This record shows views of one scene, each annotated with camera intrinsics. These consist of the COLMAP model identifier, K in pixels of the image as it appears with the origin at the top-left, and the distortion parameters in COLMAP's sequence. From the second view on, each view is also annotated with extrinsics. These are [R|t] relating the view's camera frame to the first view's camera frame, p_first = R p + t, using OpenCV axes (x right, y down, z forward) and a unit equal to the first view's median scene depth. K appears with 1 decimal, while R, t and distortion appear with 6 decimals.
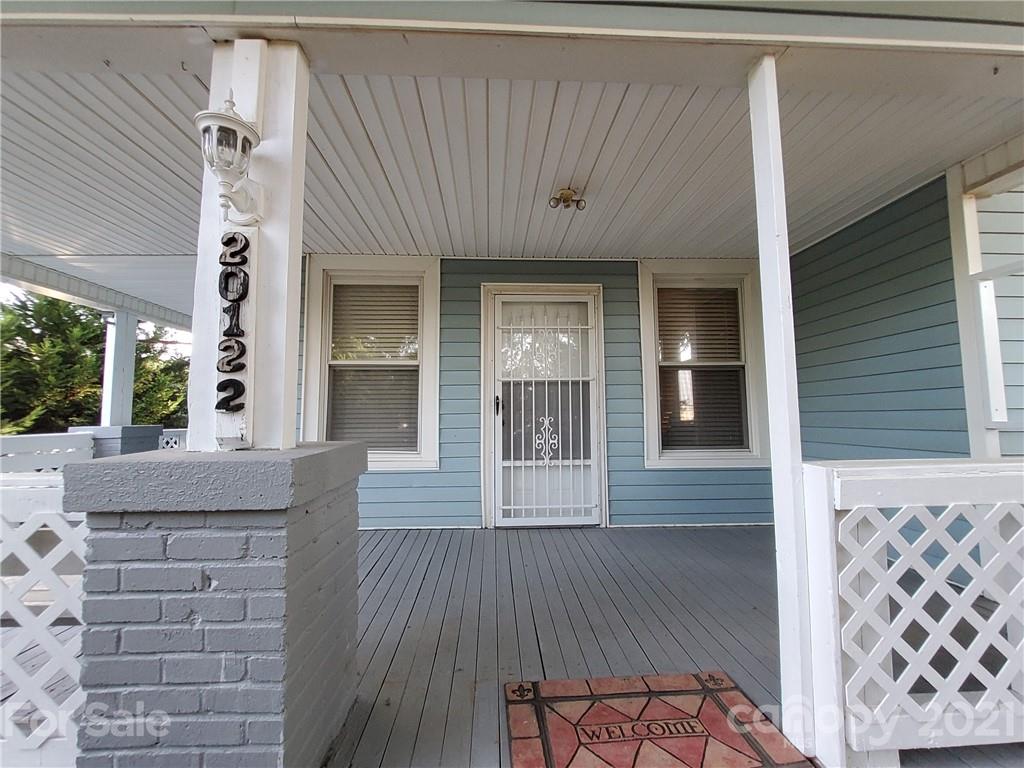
lens RADIAL K [[413.2, 0, 505.4], [0, 413.2, 386.0], [0, 0, 1]] dist [-0.000454, -0.004995]
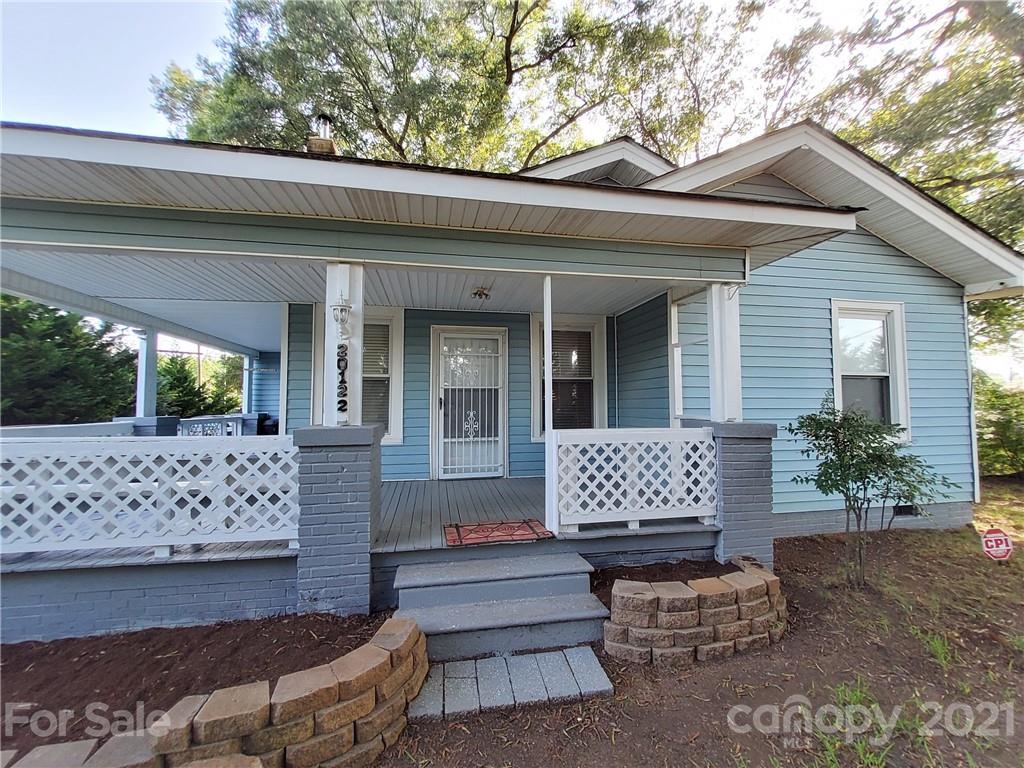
lens RADIAL K [[413.2, 0, 504.0], [0, 413.2, 383.2], [0, 0, 1]] dist [-0.000454, -0.004995]
pose [[0.990504, 0.010353, 0.137094, 0.003339], [-0.012665, 0.999792, 0.016004, -0.063475], [-0.136900, -0.017588, 0.990429, -0.640149]]
